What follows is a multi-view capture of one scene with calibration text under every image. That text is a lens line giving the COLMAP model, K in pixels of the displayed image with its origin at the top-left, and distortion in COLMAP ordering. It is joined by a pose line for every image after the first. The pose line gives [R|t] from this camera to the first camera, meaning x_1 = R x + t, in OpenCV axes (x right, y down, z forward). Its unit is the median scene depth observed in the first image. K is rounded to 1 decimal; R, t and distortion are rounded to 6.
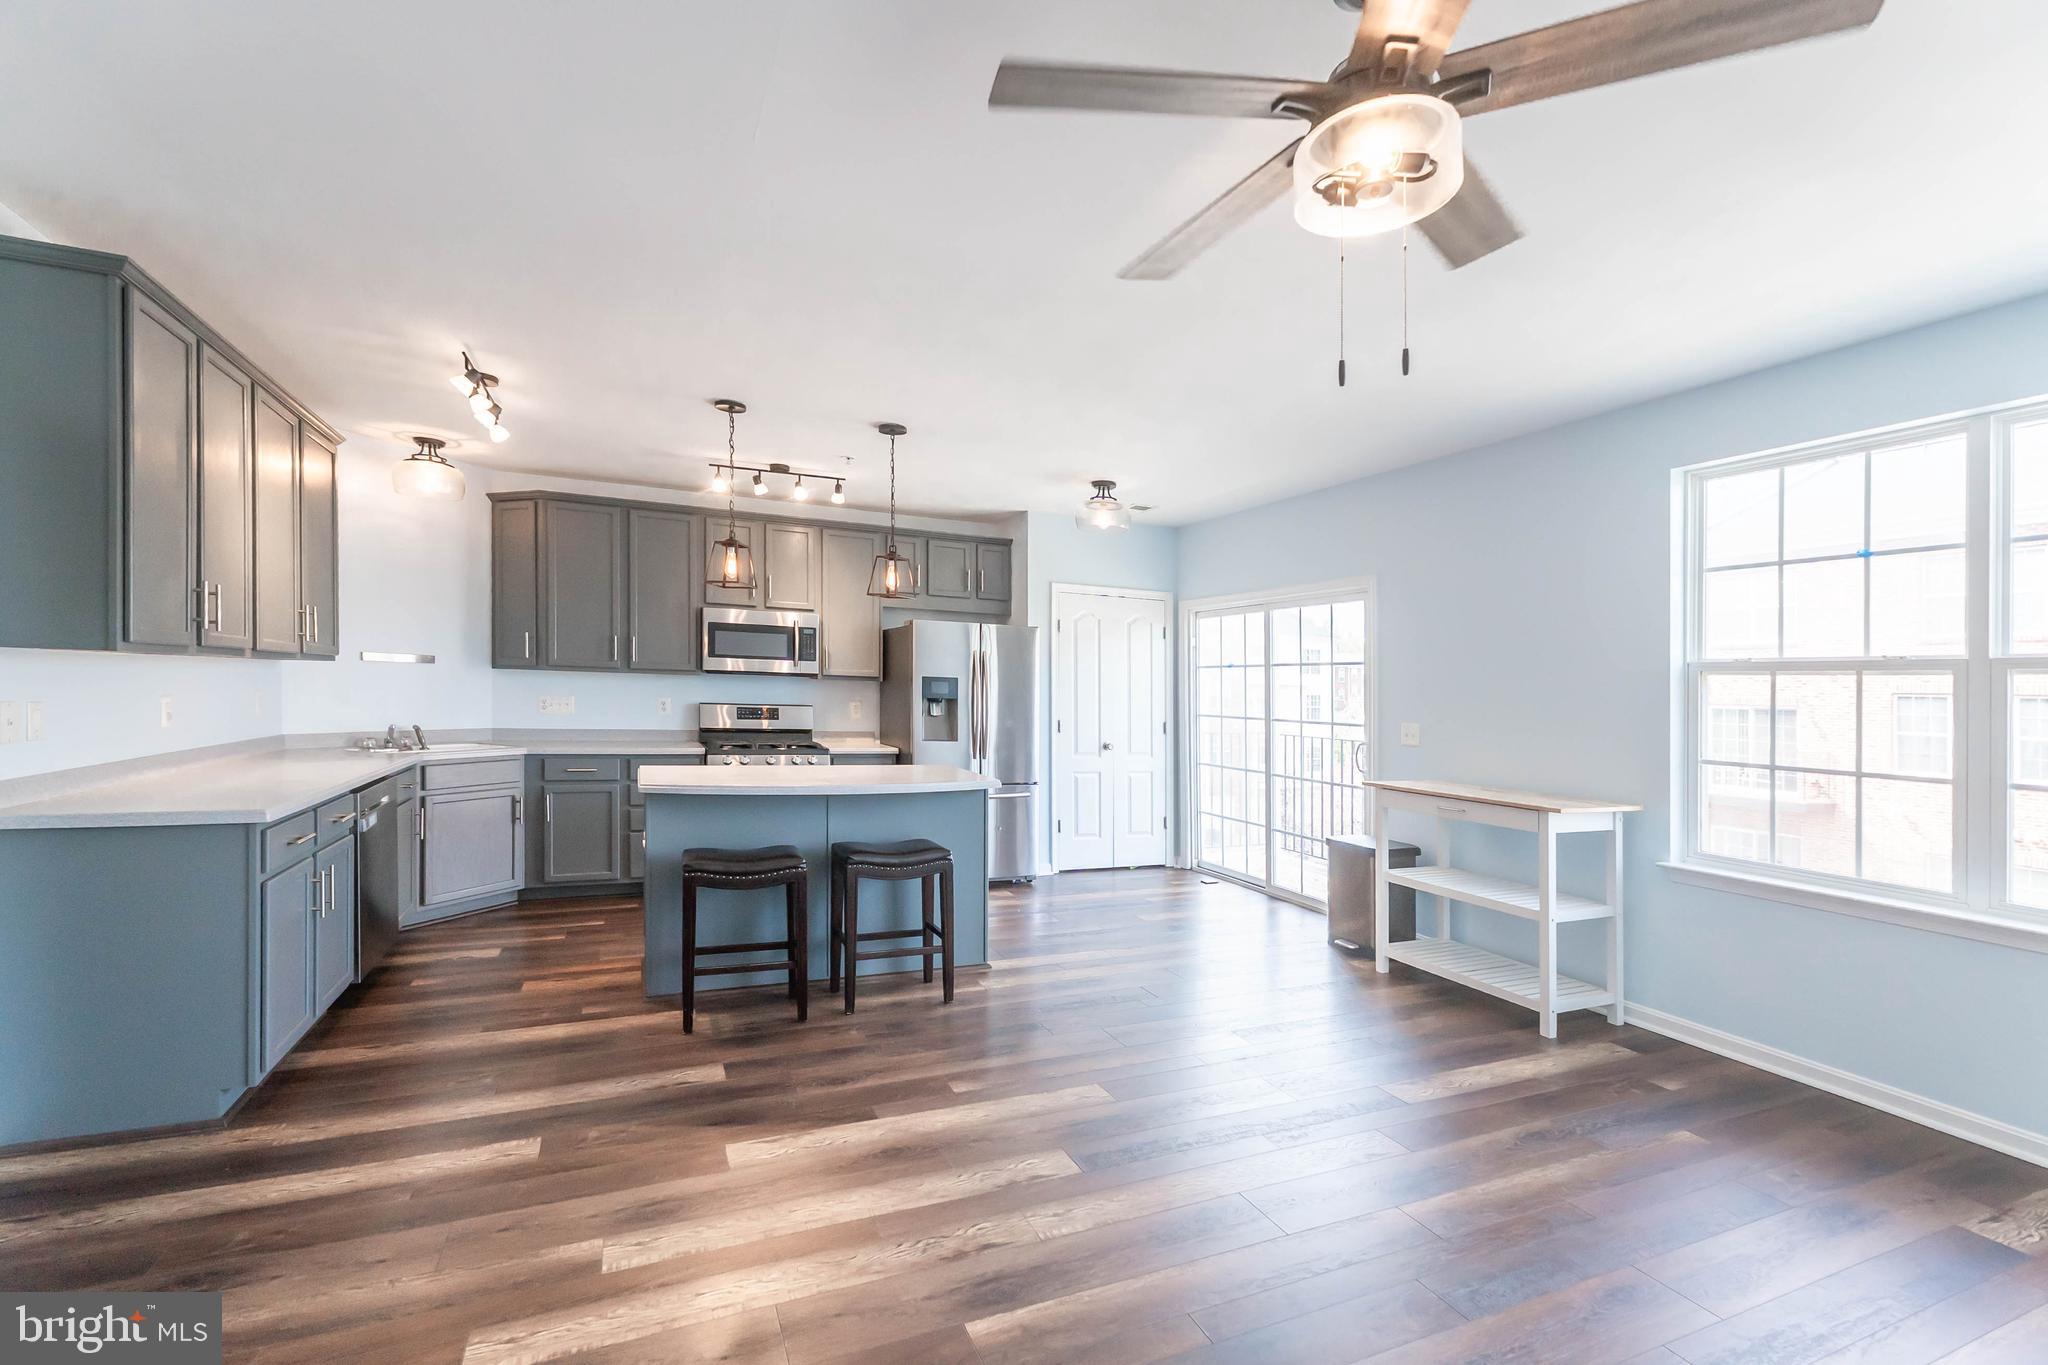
lens RADIAL K [[875.9, 0, 1024.0], [0, 875.9, 682.5], [0, 0, 1]] dist [0.002810, 0.000244]
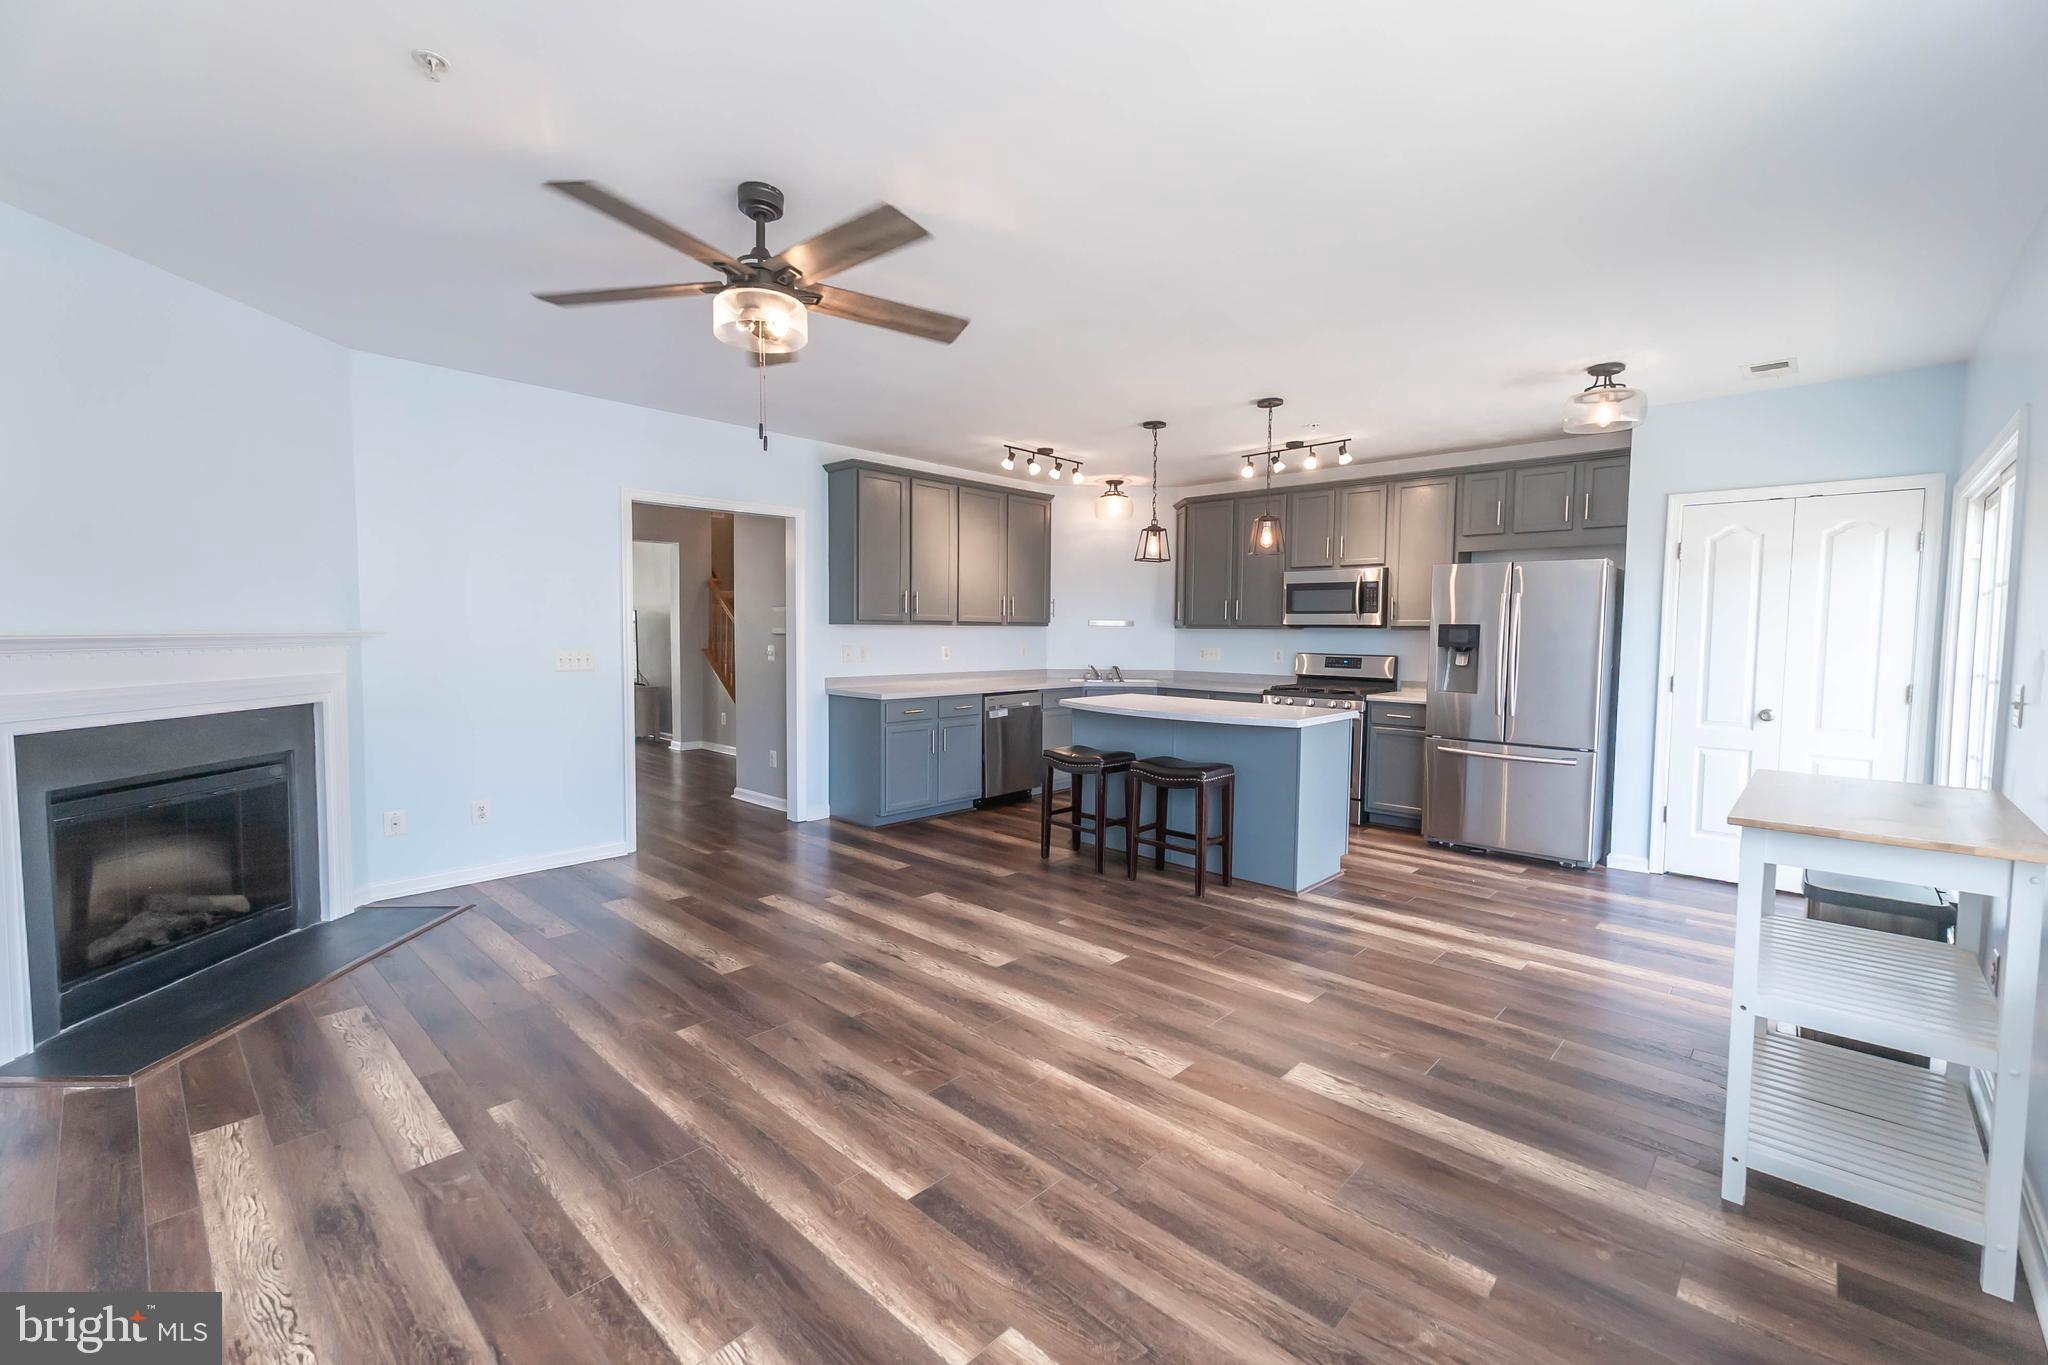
lens RADIAL K [[874.3, 0, 1024.0], [0, 874.3, 682.5], [0, 0, 1]] dist [-0.000339, 0.000166]
pose [[0.391791, 0.028924, -0.919599, 0.657830], [0.009137, 0.999334, 0.035325, 0.021081], [0.920009, -0.022243, 0.391266, 0.234890]]
